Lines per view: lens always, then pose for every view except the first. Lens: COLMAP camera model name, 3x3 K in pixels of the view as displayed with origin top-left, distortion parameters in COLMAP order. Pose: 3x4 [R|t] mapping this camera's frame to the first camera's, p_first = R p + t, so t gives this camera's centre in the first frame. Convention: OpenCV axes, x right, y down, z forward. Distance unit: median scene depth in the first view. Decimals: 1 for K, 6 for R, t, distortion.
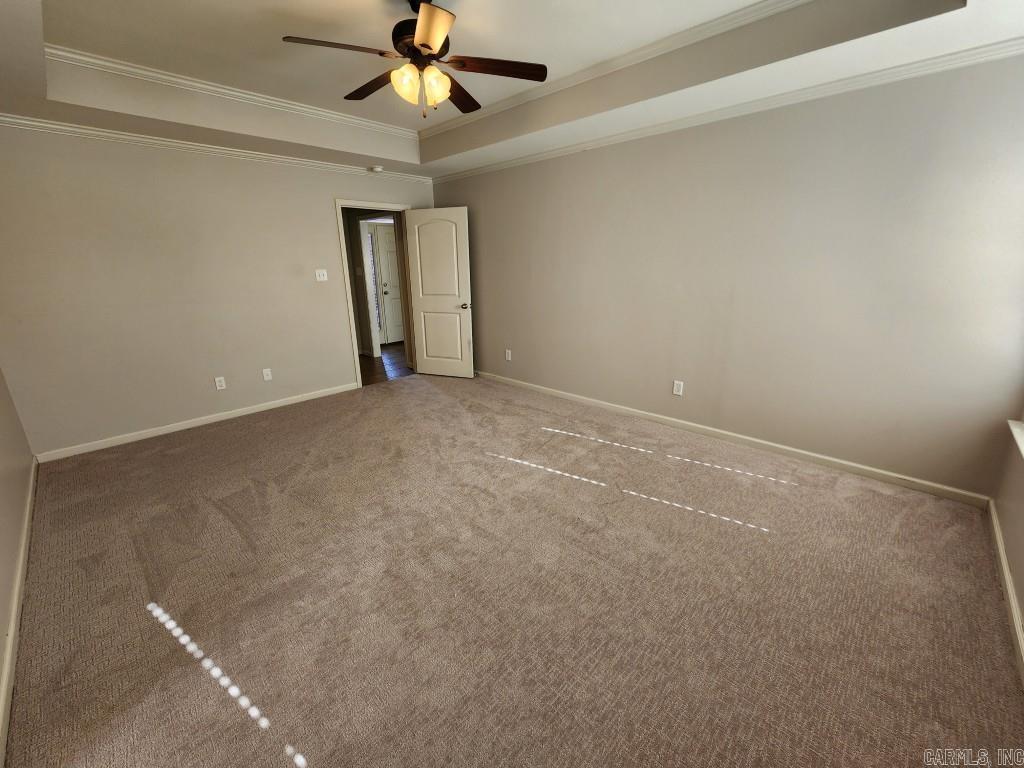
lens RADIAL K [[419.2, 0, 504.4], [0, 419.2, 381.5], [0, 0, 1]] dist [-0.000340, 0.000586]
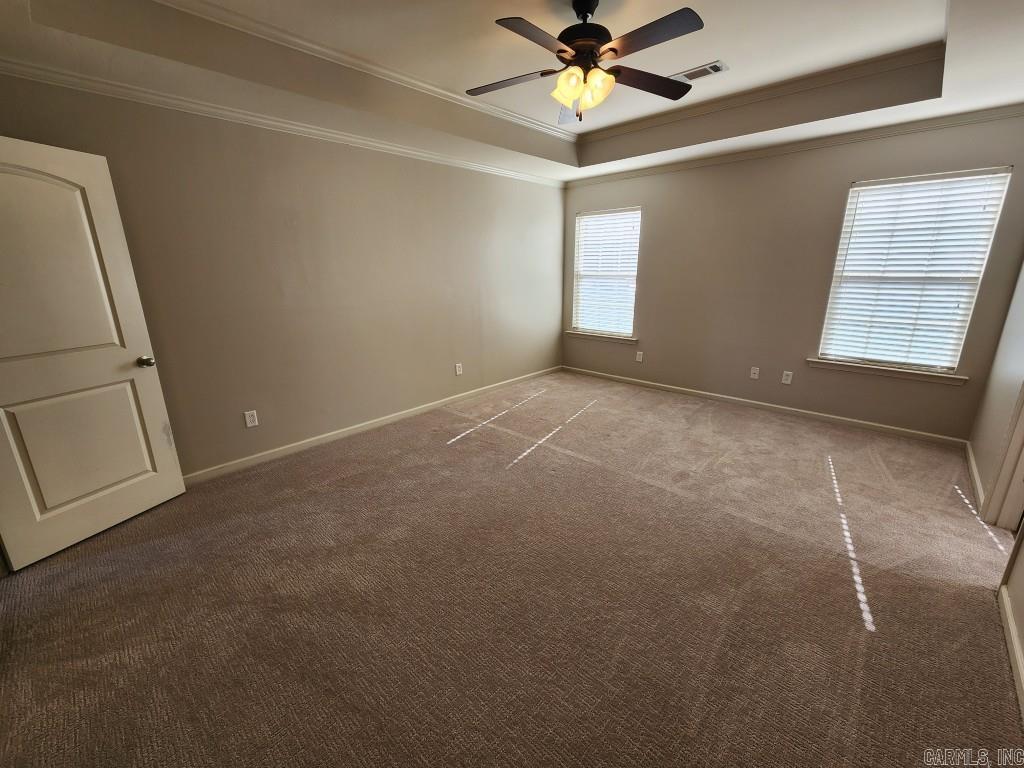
lens RADIAL K [[419.2, 0, 504.4], [0, 419.2, 381.5], [0, 0, 1]] dist [-0.000340, 0.000586]
pose [[-0.002768, -0.248185, 0.968709, -0.677913], [0.297813, 0.924551, 0.237723, -0.174471], [-0.954620, 0.289152, 0.071354, 0.662679]]
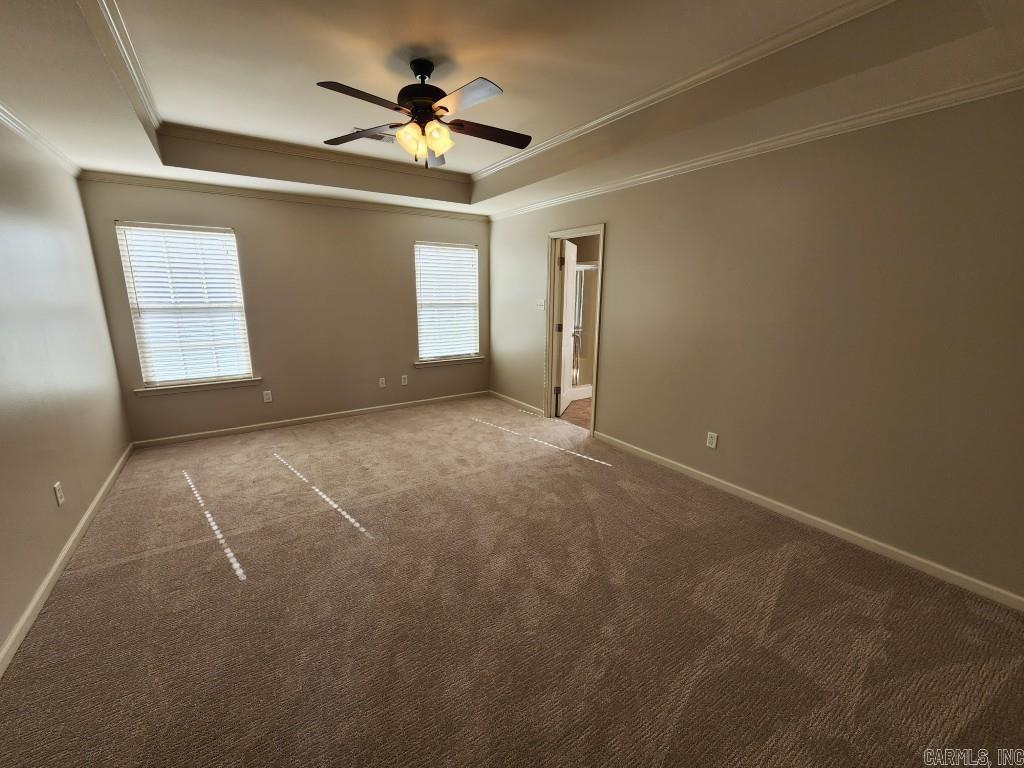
lens RADIAL K [[419.2, 0, 504.4], [0, 419.2, 381.5], [0, 0, 1]] dist [-0.000340, 0.000586]
pose [[-0.974264, -0.033689, 0.222877, -0.333888], [0.078226, 0.876782, 0.474483, -0.328002], [-0.211399, 0.479707, -0.851582, 1.108265]]
